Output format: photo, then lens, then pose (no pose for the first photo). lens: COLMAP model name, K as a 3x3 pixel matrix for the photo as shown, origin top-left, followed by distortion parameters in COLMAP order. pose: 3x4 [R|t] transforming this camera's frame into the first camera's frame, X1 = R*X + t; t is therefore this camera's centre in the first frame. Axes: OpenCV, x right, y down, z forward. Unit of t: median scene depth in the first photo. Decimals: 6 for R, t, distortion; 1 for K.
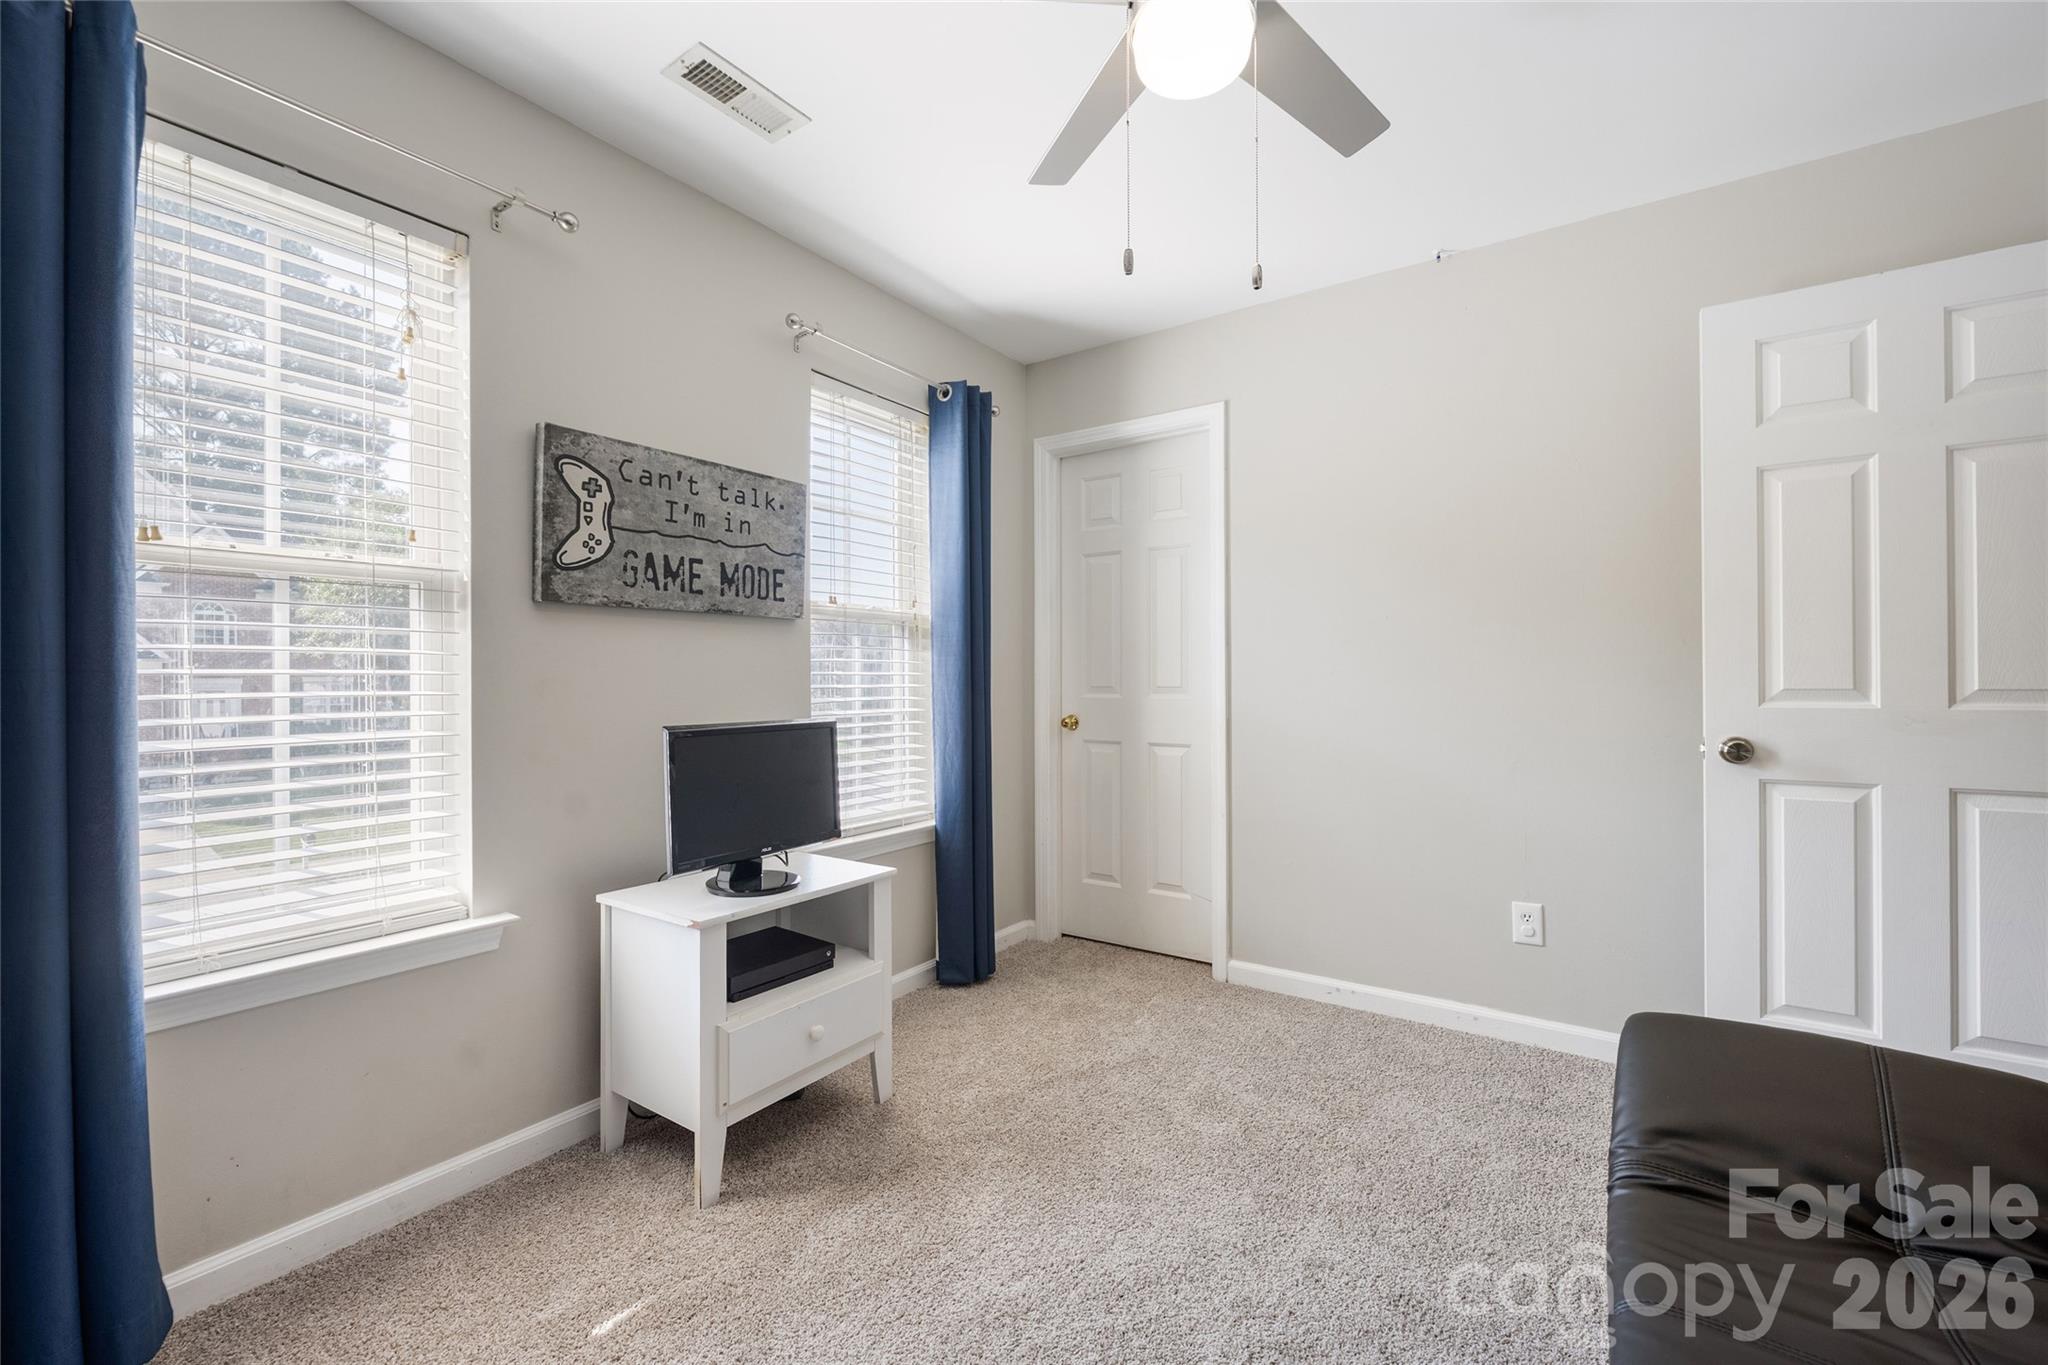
lens RADIAL K [[831.5, 0, 1022.8], [0, 831.5, 677.0], [0, 0, 1]] dist [-0.009379, 0.002043]
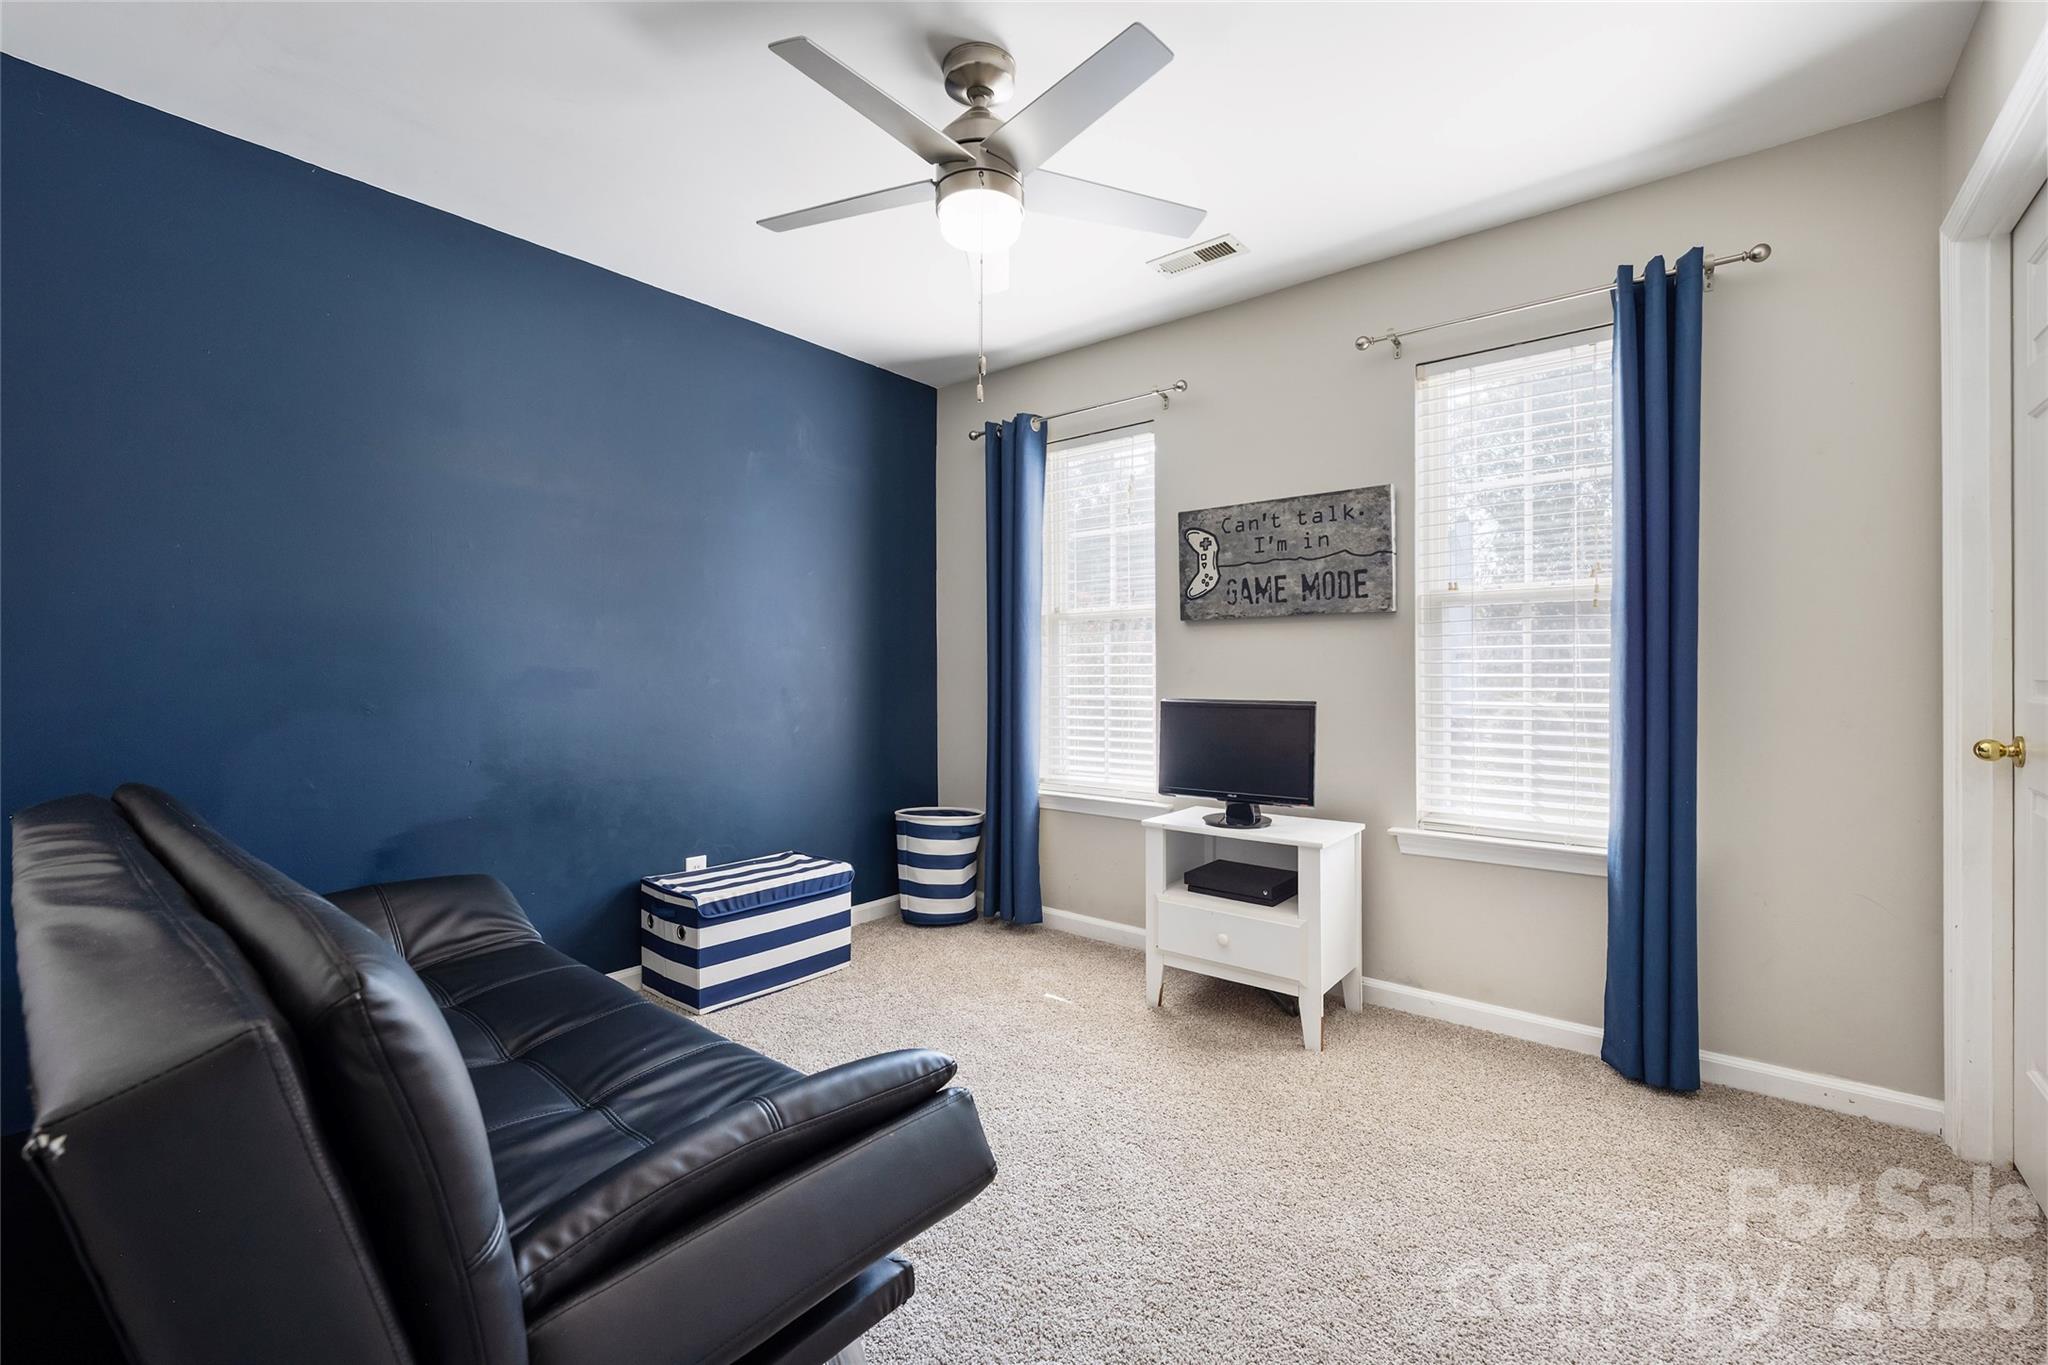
lens RADIAL K [[831.5, 0, 1027.5], [0, 831.5, 676.4], [0, 0, 1]] dist [-0.009379, 0.002043]
pose [[-0.066395, 0.001451, -0.997792, 0.949759], [-0.002682, 0.999995, 0.001632, 0.015250], [0.997790, 0.002784, -0.066390, 0.699364]]
